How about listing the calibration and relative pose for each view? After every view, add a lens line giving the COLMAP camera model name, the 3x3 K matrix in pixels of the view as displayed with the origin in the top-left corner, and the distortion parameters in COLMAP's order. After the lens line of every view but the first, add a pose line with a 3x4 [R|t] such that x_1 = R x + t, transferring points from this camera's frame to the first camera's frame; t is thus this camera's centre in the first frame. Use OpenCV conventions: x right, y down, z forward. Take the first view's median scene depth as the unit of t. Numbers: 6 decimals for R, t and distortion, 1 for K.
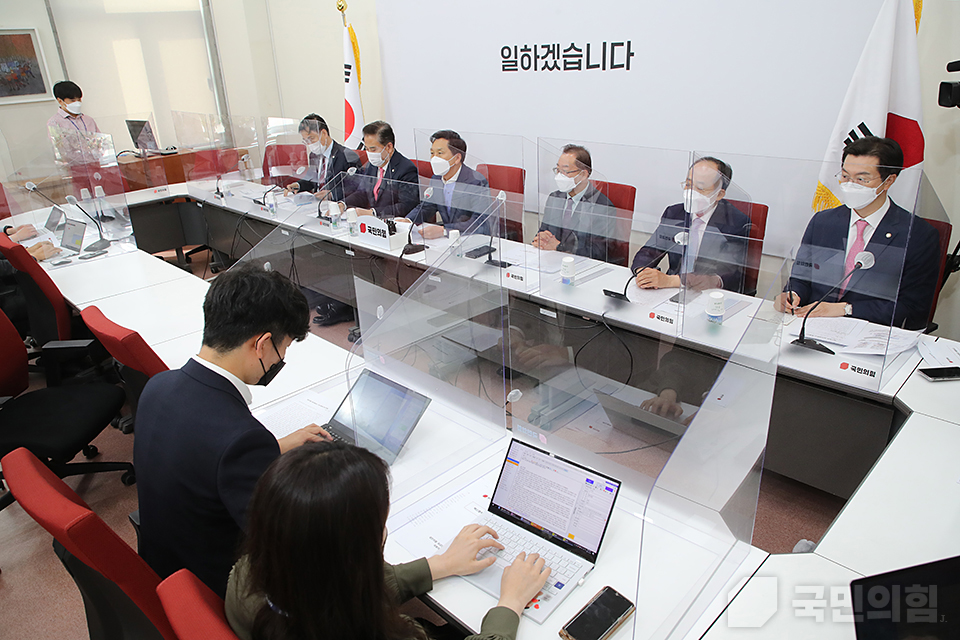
lens RADIAL K [[682.8, 0, 482.7], [0, 682.8, 329.6], [0, 0, 1]] dist [-0.051264, -0.000892]
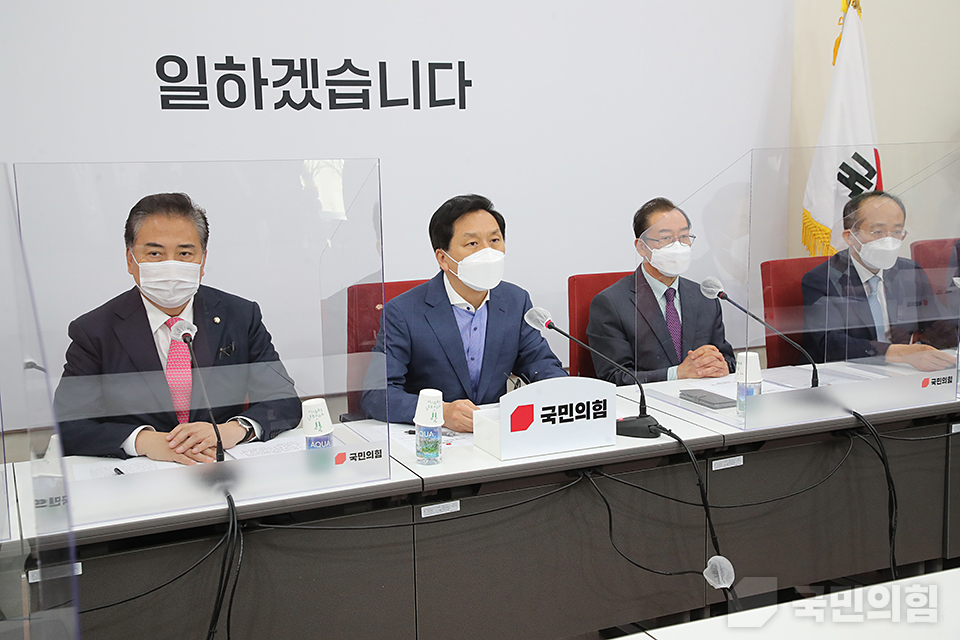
lens RADIAL K [[1074.8, 0, 480.0], [0, 1074.8, 320.0], [0, 0, 1]] dist [0.095578, 0.013389]
pose [[0.359467, -0.099002, 0.927891, -0.621467], [0.372373, 0.926975, -0.045354, -0.152494], [-0.855641, 0.361824, 0.370083, 0.652394]]
